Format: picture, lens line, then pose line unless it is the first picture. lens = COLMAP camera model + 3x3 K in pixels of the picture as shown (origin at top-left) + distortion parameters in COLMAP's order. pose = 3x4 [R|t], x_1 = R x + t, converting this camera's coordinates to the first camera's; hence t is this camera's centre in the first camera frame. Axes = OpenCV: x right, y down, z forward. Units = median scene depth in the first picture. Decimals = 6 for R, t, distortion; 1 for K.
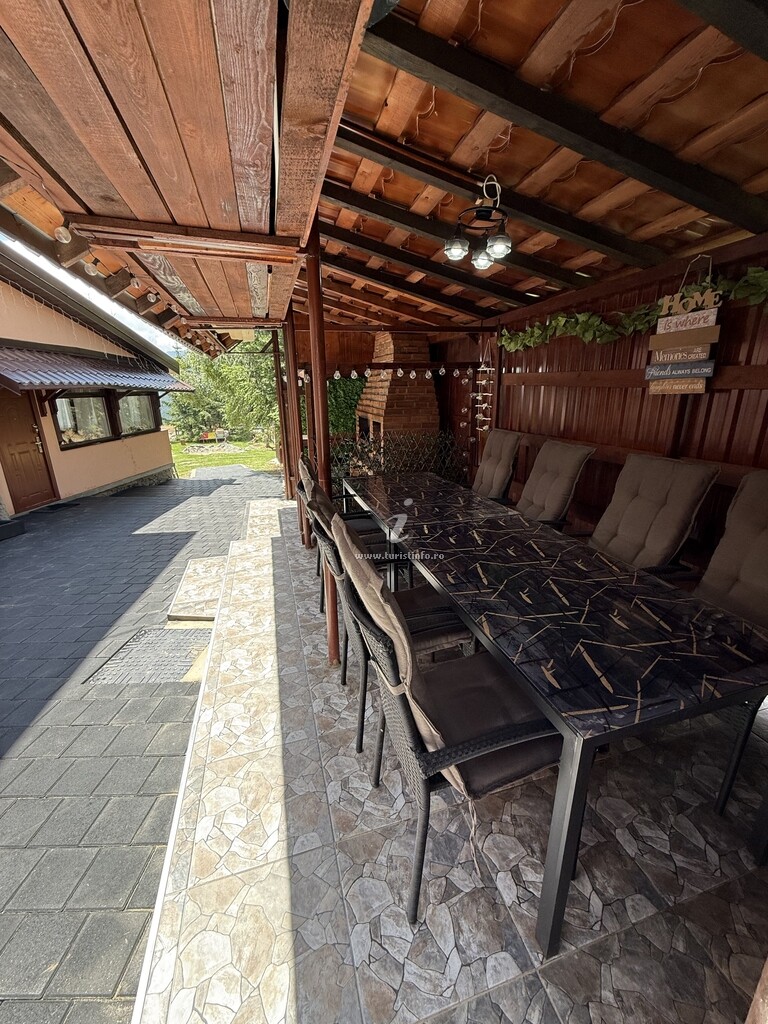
lens RADIAL K [[408.0, 0, 382.0], [0, 408.0, 510.1], [0, 0, 1]] dist [0.000321, -0.000334]
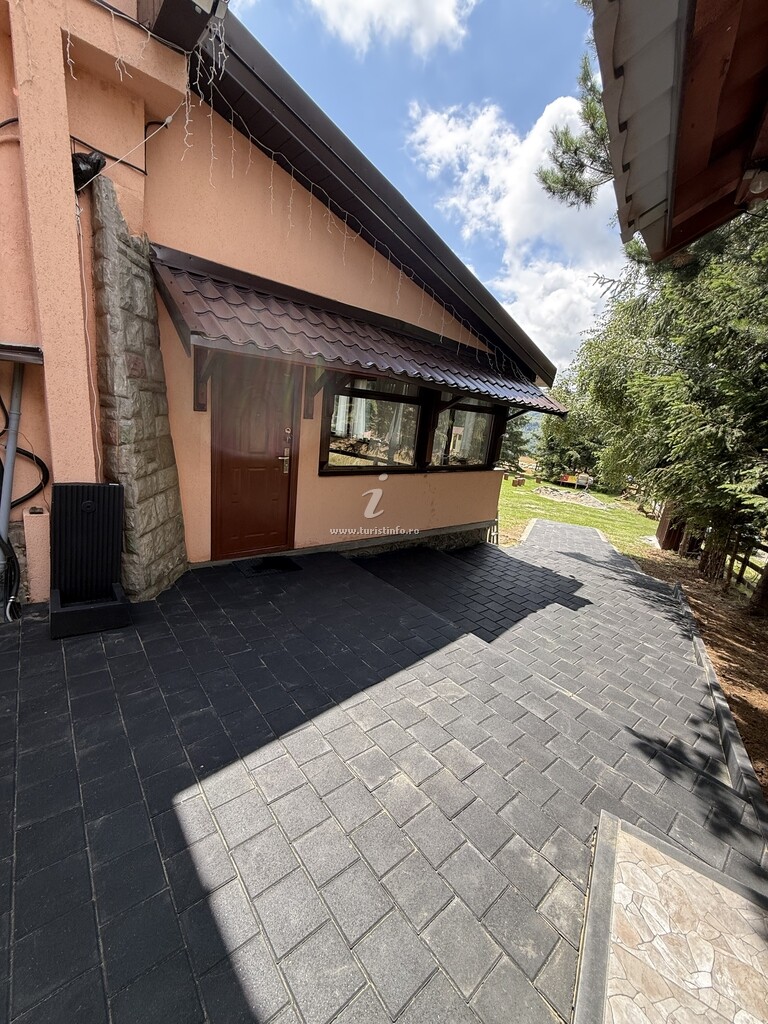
lens RADIAL K [[408.0, 0, 382.6], [0, 408.0, 511.7], [0, 0, 1]] dist [0.000321, -0.000334]
pose [[0.657404, 0.266728, -0.704753, -0.200927], [-0.326198, 0.943819, 0.052924, -0.119078], [0.679276, 0.195096, 0.707476, 0.476639]]
